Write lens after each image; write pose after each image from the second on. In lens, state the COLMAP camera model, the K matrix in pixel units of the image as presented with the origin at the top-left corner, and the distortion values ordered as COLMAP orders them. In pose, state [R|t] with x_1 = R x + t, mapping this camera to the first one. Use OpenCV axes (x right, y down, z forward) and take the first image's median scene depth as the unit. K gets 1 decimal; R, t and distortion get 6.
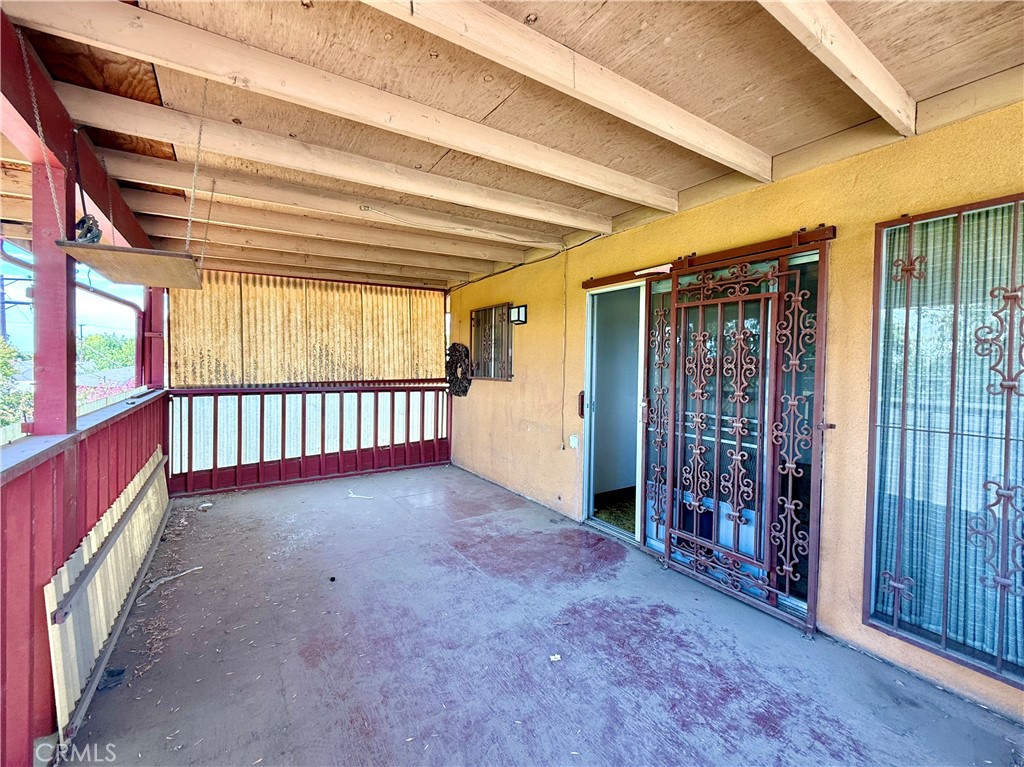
lens RADIAL K [[420.9, 0, 517.6], [0, 420.9, 378.8], [0, 0, 1]] dist [0.000492, -0.000051]
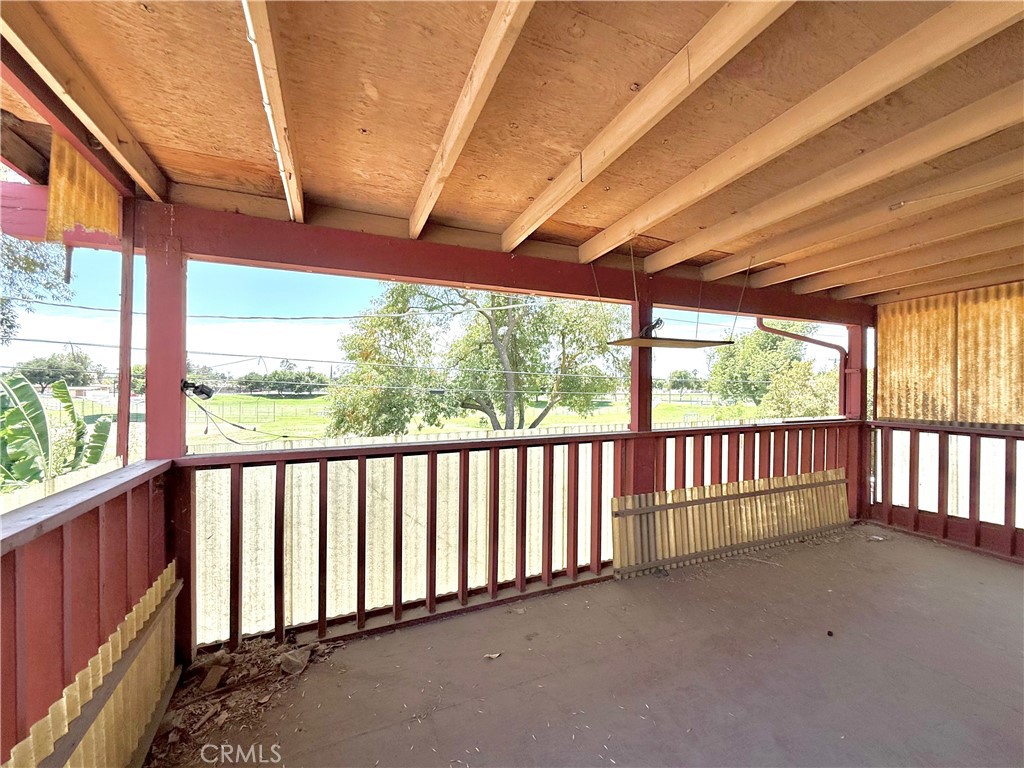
lens RADIAL K [[420.9, 0, 513.7], [0, 420.9, 395.1], [0, 0, 1]] dist [0.000492, -0.000051]
pose [[-0.206769, 0.007608, -0.978360, 0.382794], [-0.037996, 0.999153, 0.015800, -0.021196], [0.977652, 0.040440, -0.206304, 0.312075]]
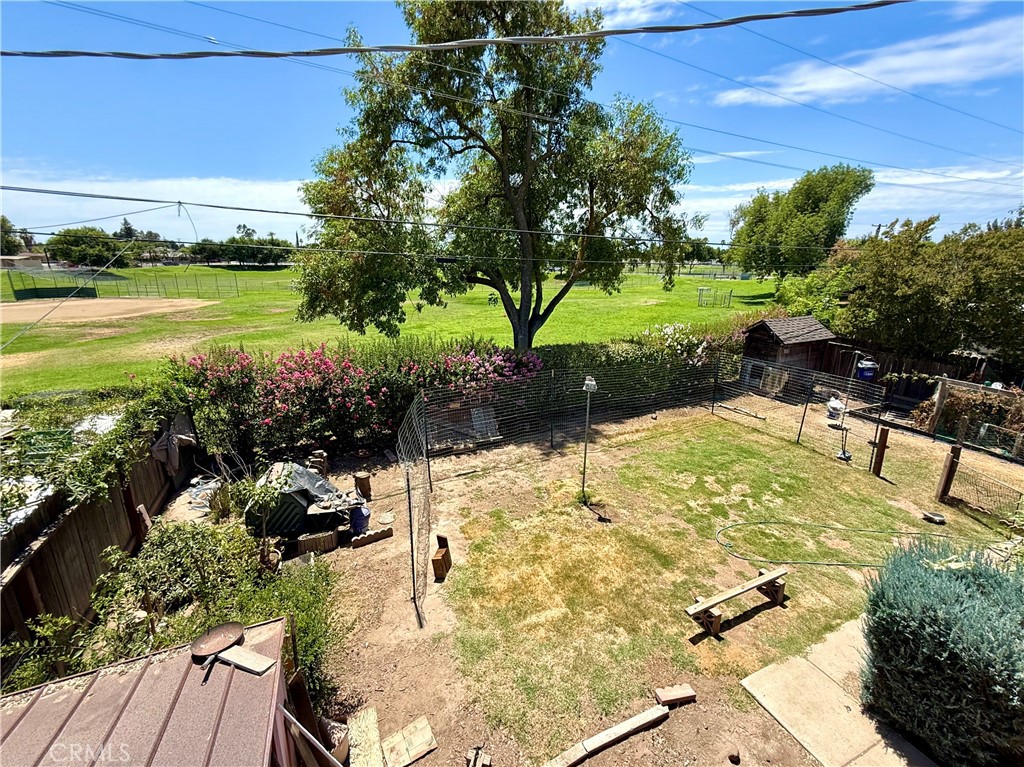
lens RADIAL K [[420.9, 0, 511.3], [0, 420.9, 377.9], [0, 0, 1]] dist [0.000492, -0.000051]
pose [[-0.167664, 0.257379, -0.951654, 0.297511], [-0.040752, 0.962684, 0.267542, -0.016459], [0.985001, 0.083639, -0.150919, 0.254886]]
